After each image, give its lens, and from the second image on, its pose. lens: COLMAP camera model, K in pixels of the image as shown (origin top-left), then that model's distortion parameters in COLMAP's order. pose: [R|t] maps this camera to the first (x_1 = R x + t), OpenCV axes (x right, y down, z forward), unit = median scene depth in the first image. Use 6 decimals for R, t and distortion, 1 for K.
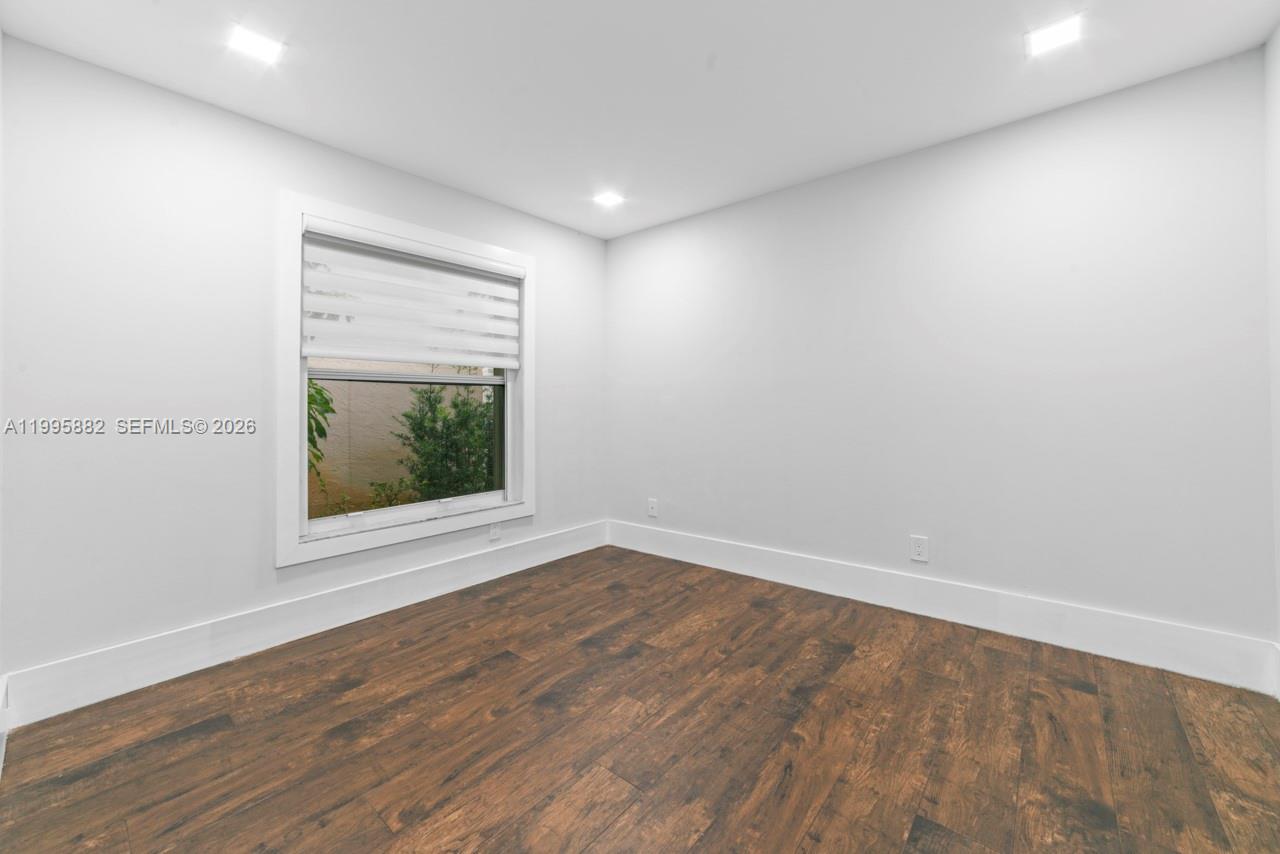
lens RADIAL K [[512.1, 0, 636.4], [0, 512.1, 415.1], [0, 0, 1]] dist [-0.082897, 0.028702]
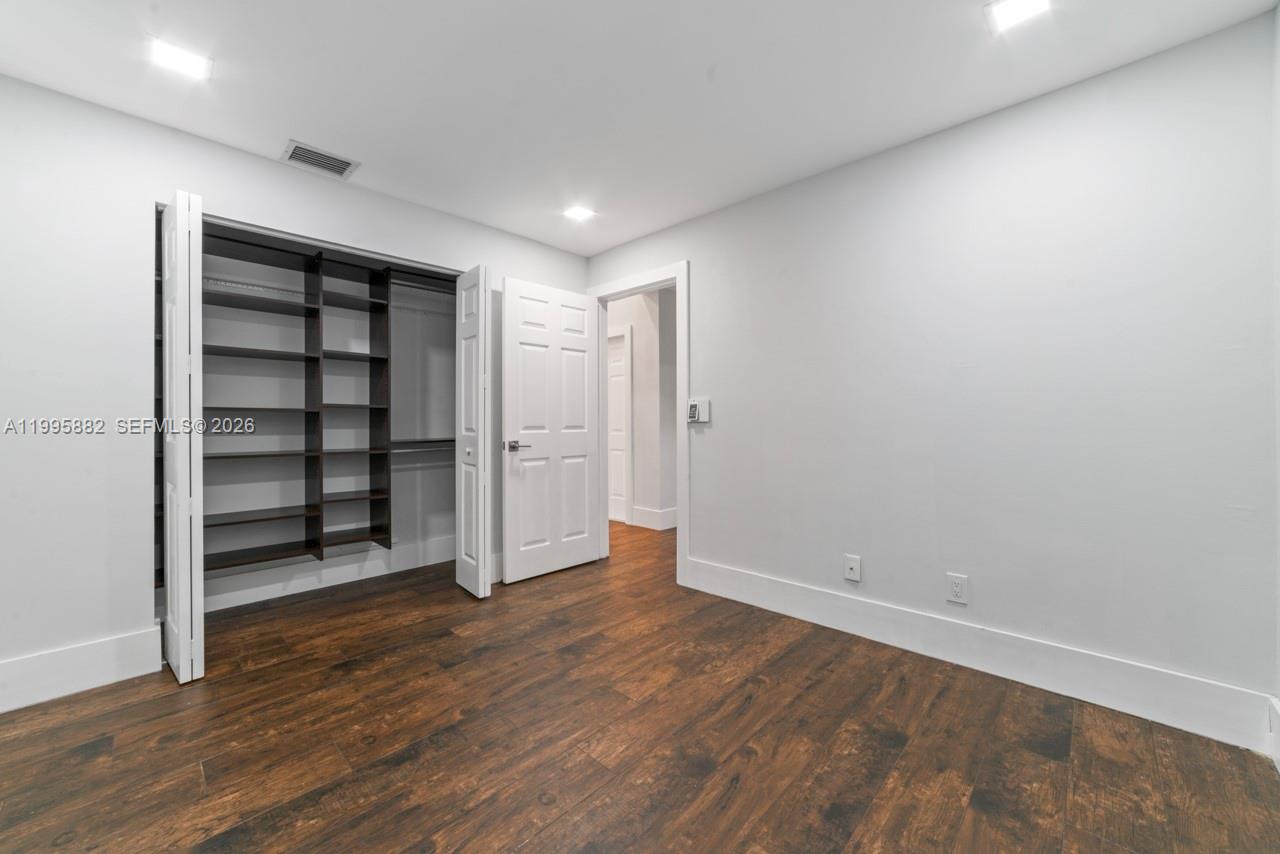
lens RADIAL K [[512.1, 0, 636.4], [0, 512.1, 415.1], [0, 0, 1]] dist [-0.082897, 0.028702]
pose [[-0.998421, 0.015065, 0.054114, -0.136475], [0.015383, 0.999867, 0.005468, -0.034446], [-0.054024, 0.006292, -0.998520, 2.029191]]
